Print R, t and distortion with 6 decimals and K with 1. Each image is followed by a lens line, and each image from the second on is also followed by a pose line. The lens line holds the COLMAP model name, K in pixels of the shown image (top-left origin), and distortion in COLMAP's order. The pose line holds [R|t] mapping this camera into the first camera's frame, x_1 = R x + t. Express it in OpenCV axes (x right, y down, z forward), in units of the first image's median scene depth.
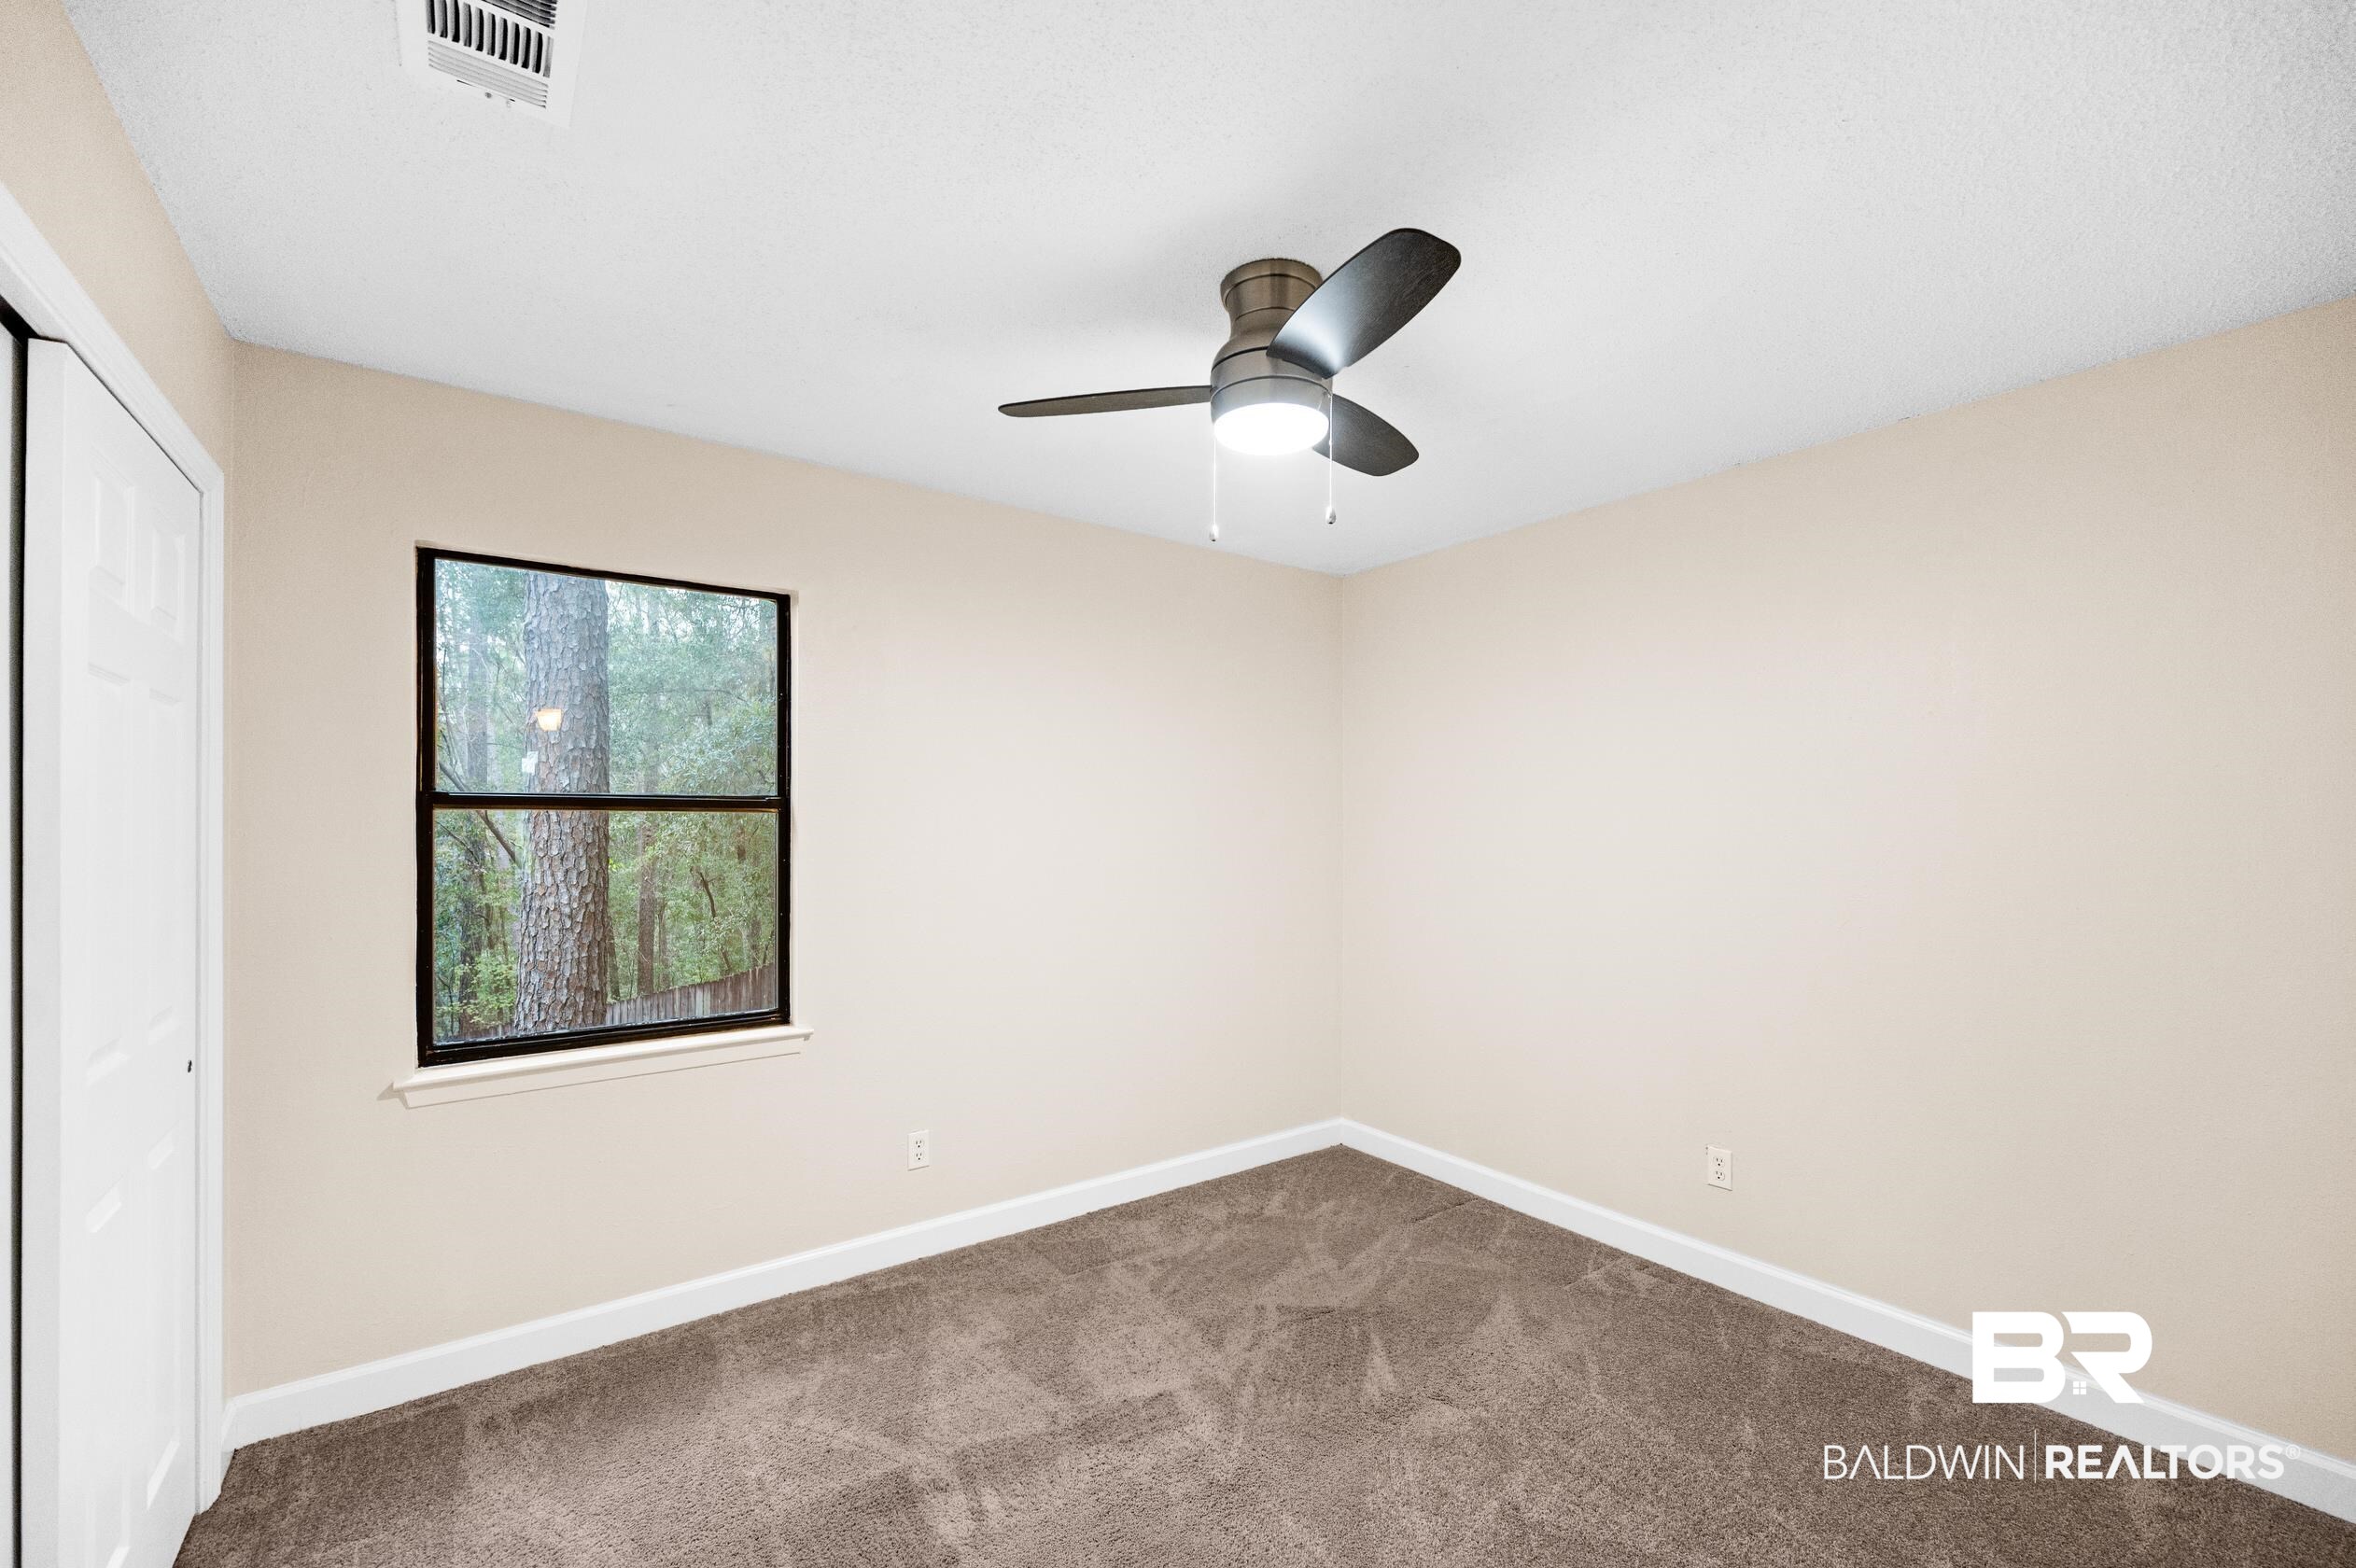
lens RADIAL K [[1001.2, 0, 1178.0], [0, 1001.2, 830.4], [0, 0, 1]] dist [-0.000199, -0.000056]
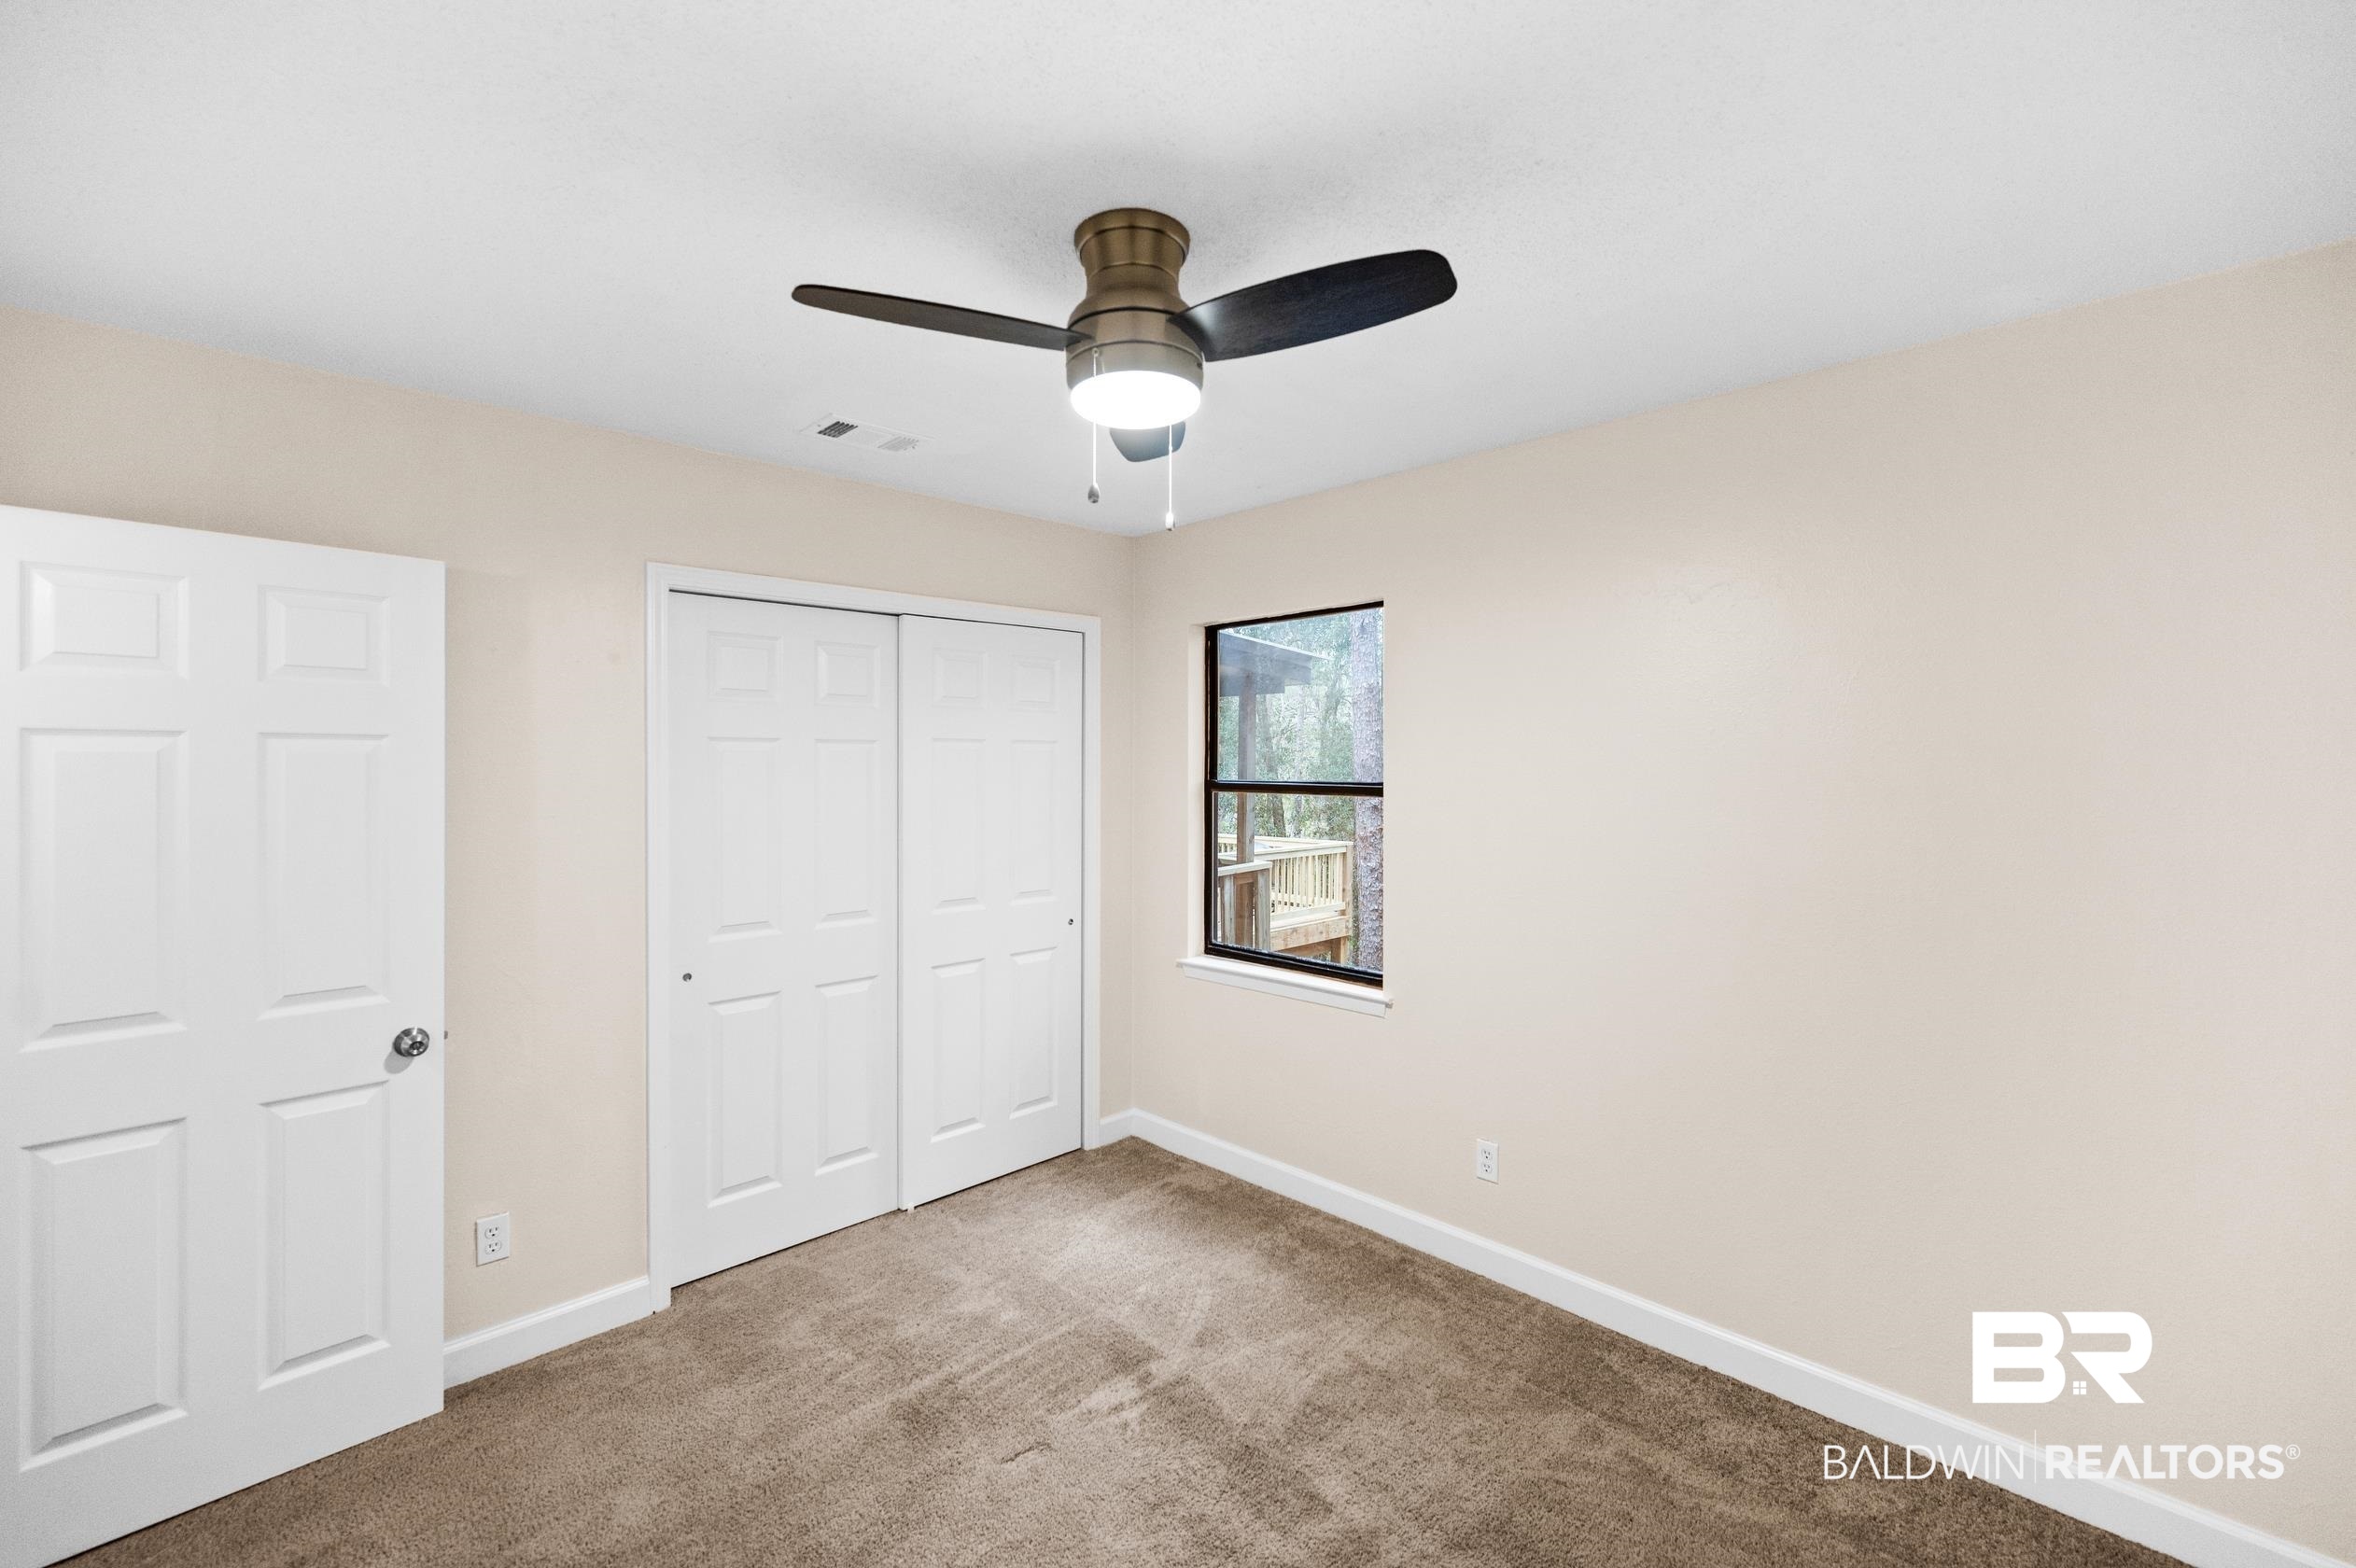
lens RADIAL K [[983.4, 0, 1178.0], [0, 983.4, 784.0], [0, 0, 1]] dist [0.001573, 0.000075]
pose [[0.121446, 0.021714, -0.992360, 0.775521], [-0.000708, 0.999762, 0.021790, -0.068340], [0.992598, -0.001944, 0.121433, 0.759686]]
